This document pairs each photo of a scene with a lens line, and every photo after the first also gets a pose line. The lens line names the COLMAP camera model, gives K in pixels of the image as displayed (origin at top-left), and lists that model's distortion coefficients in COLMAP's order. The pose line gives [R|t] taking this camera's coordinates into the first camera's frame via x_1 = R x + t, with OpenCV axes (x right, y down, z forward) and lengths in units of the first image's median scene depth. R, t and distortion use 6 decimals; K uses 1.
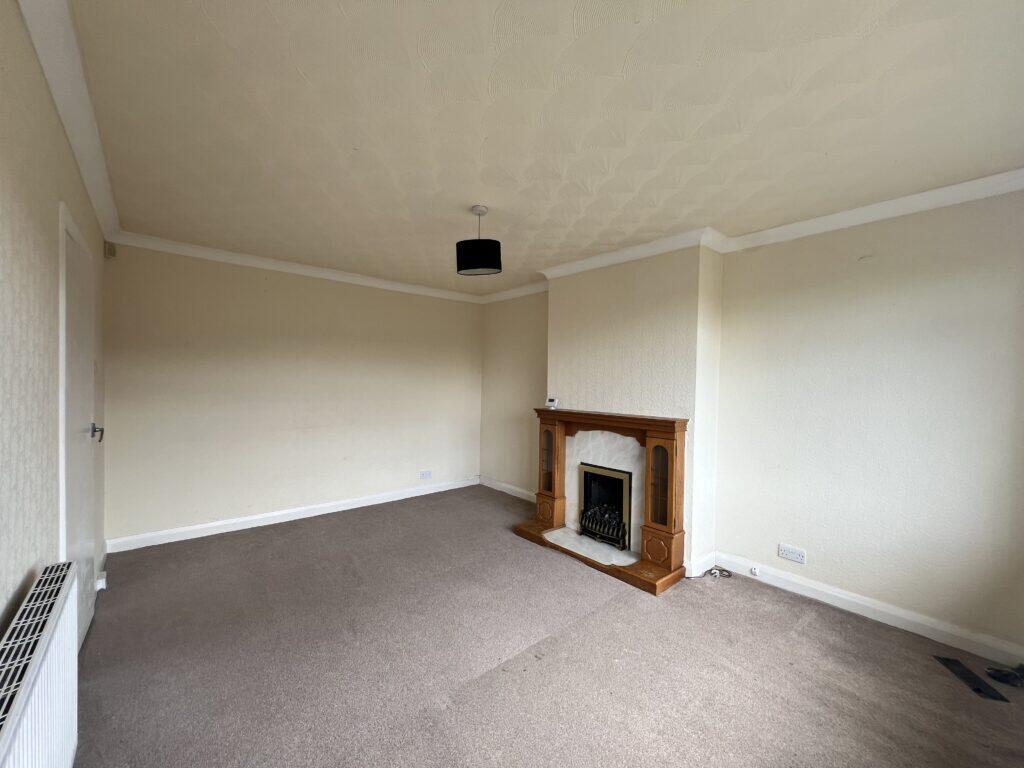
lens RADIAL K [[407.2, 0, 510.0], [0, 407.2, 386.7], [0, 0, 1]] dist [0.000393, 0.001070]
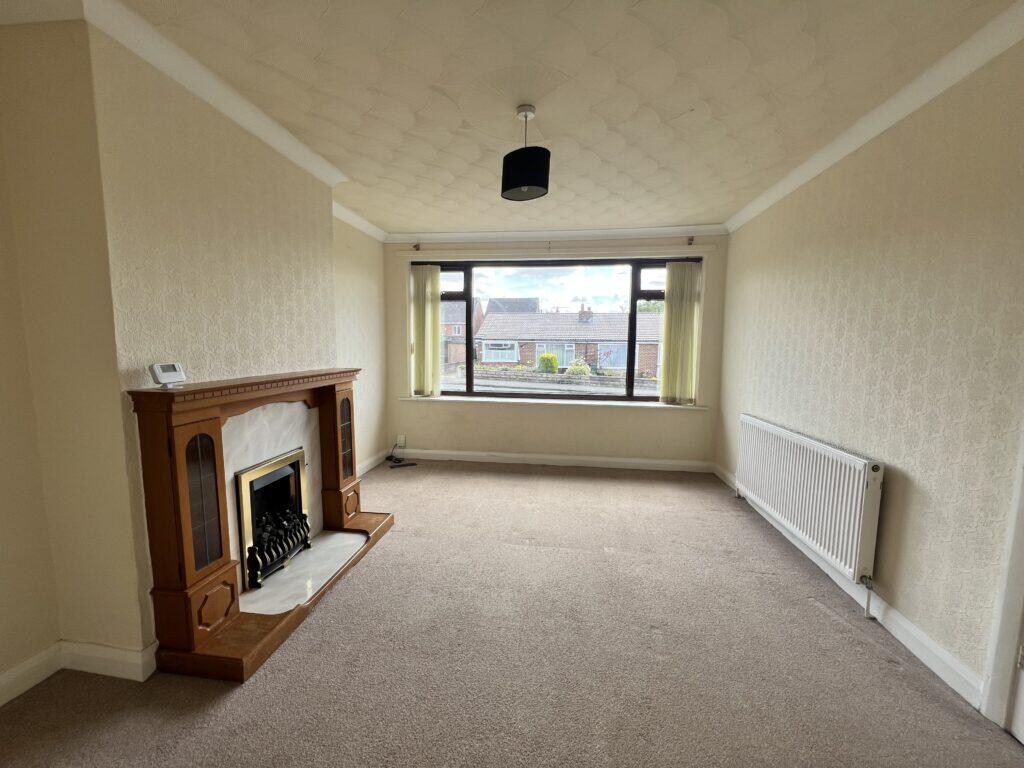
lens RADIAL K [[407.2, 0, 510.6], [0, 407.2, 385.3], [0, 0, 1]] dist [0.000393, 0.001070]
pose [[-0.655629, -0.103929, 0.747896, -0.532383], [-0.013058, 0.991895, 0.126389, -0.009331], [-0.754970, 0.073099, -0.651672, 1.194457]]
